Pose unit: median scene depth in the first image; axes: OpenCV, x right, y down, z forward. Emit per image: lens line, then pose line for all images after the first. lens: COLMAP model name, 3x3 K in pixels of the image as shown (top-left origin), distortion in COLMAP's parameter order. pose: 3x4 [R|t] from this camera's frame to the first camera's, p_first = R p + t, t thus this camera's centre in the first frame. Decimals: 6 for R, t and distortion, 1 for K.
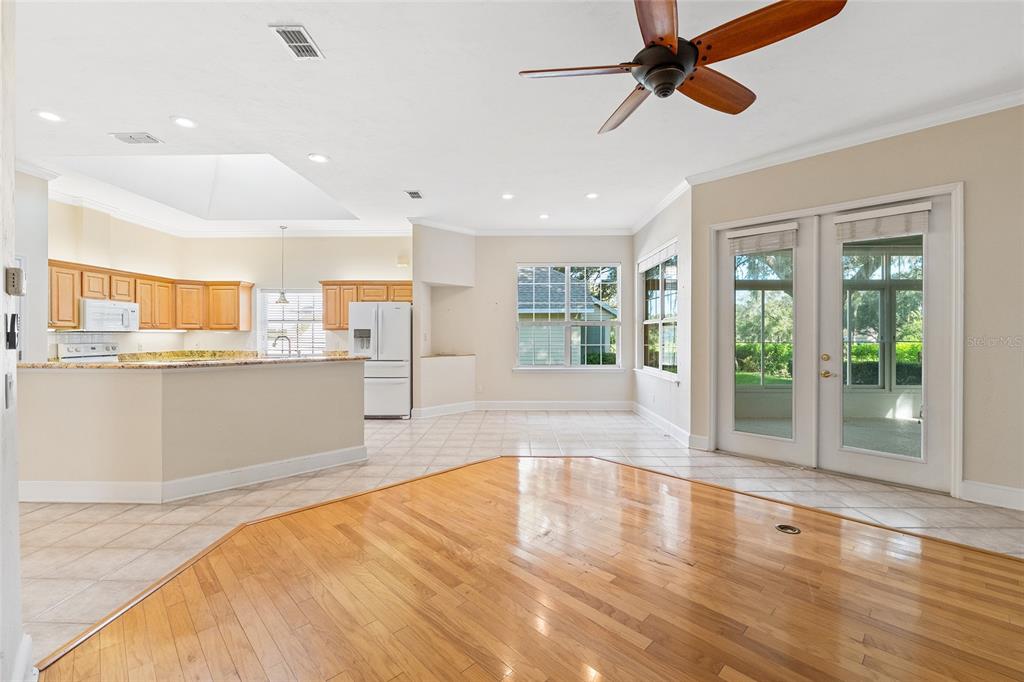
lens RADIAL K [[431.8, 0, 516.7], [0, 431.8, 336.1], [0, 0, 1]] dist [-0.016023, 0.000162]
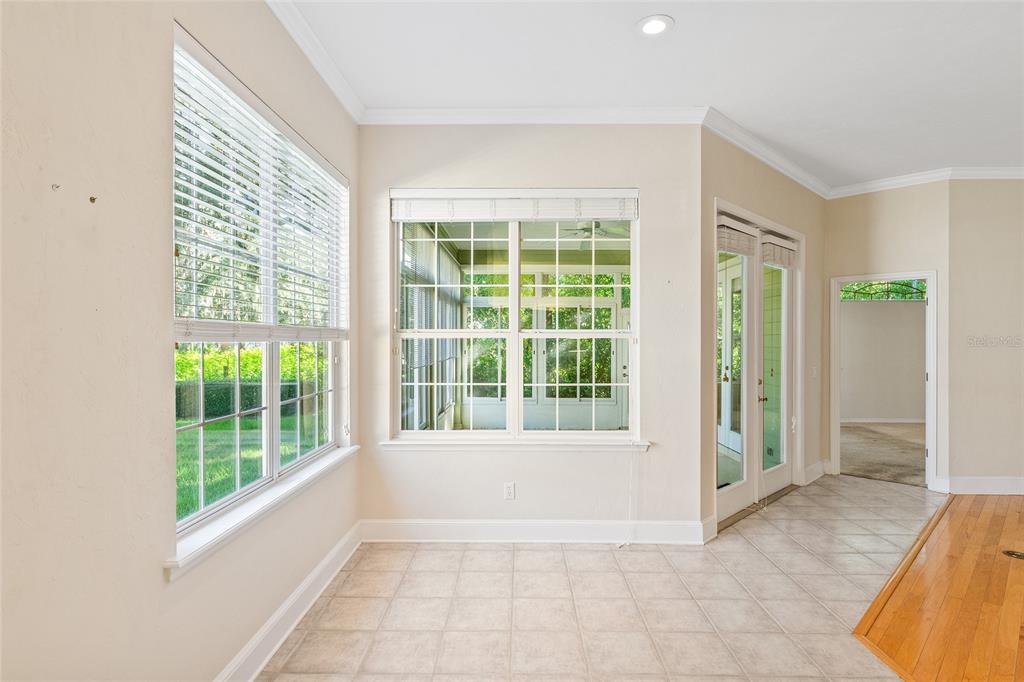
lens RADIAL K [[530.1, 0, 492.7], [0, 530.1, 341.9], [0, 0, 1]] dist [0.005038, -0.000277]
pose [[0.005966, -0.002385, 0.999979, -0.278856], [0.002782, 0.999993, 0.002368, -0.026048], [-0.999978, 0.002768, 0.005972, 0.984464]]
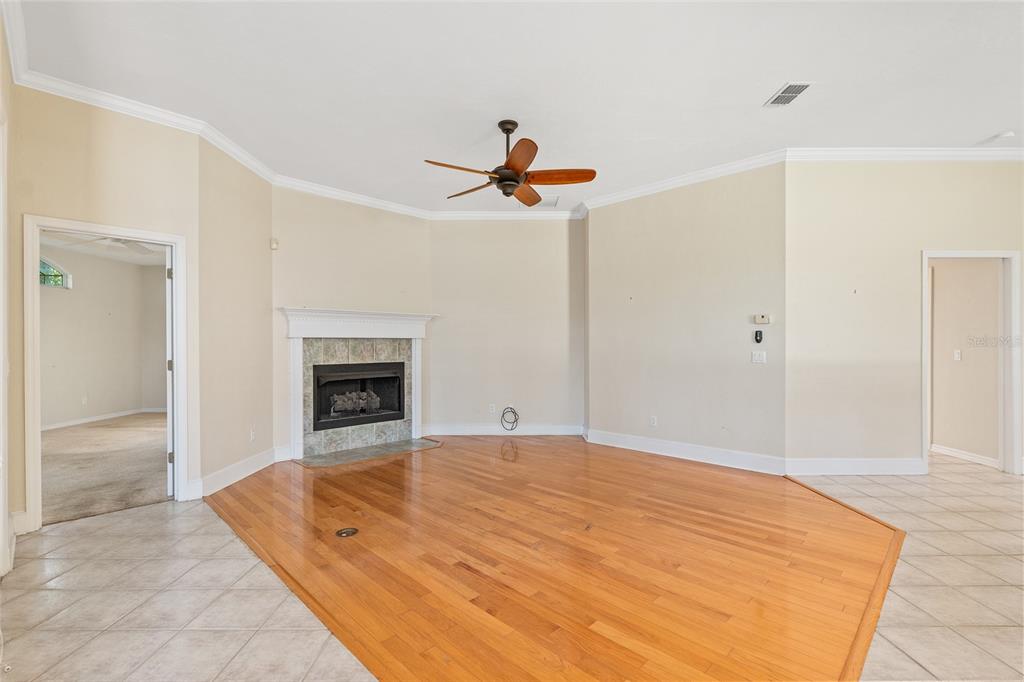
lens RADIAL K [[474.2, 0, 514.4], [0, 474.2, 342.8], [0, 0, 1]] dist [-0.002880, -0.000427]
pose [[-0.999523, 0.004281, -0.030592, 0.121822], [0.004272, 0.999991, 0.000377, 0.005018], [0.030593, 0.000246, -0.999532, 0.928532]]
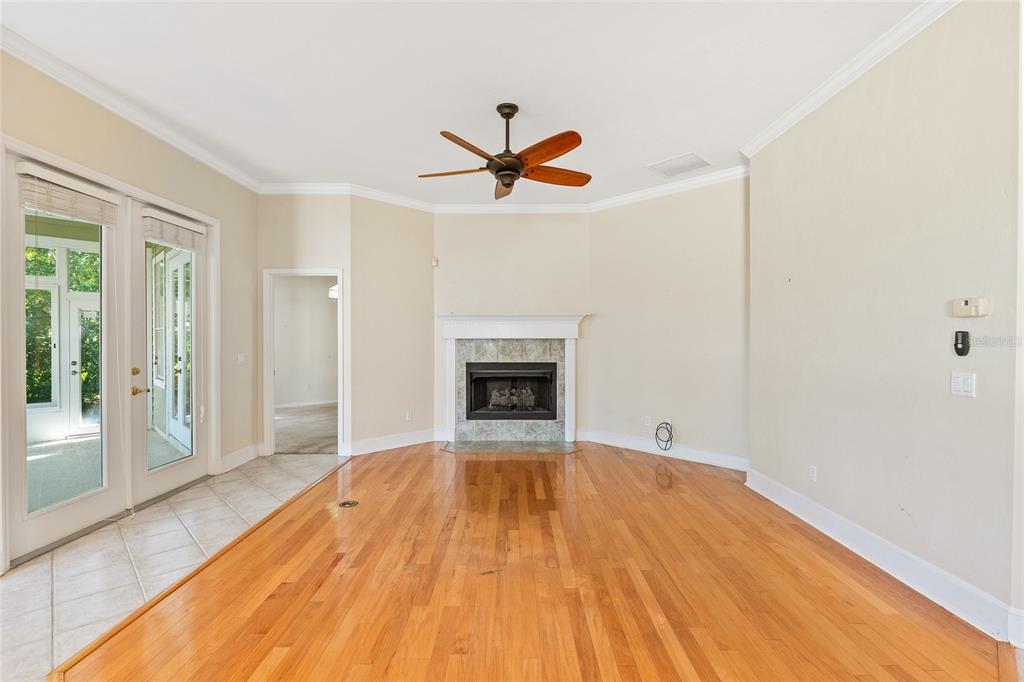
lens RADIAL K [[477.8, 0, 501.9], [0, 477.8, 339.3], [0, 0, 1]] dist [0.003101, -0.001793]
pose [[-0.706162, -0.000682, 0.708050, -0.276881], [0.004486, 0.999975, 0.005437, -0.008674], [-0.708036, 0.007016, -0.706141, 0.722110]]
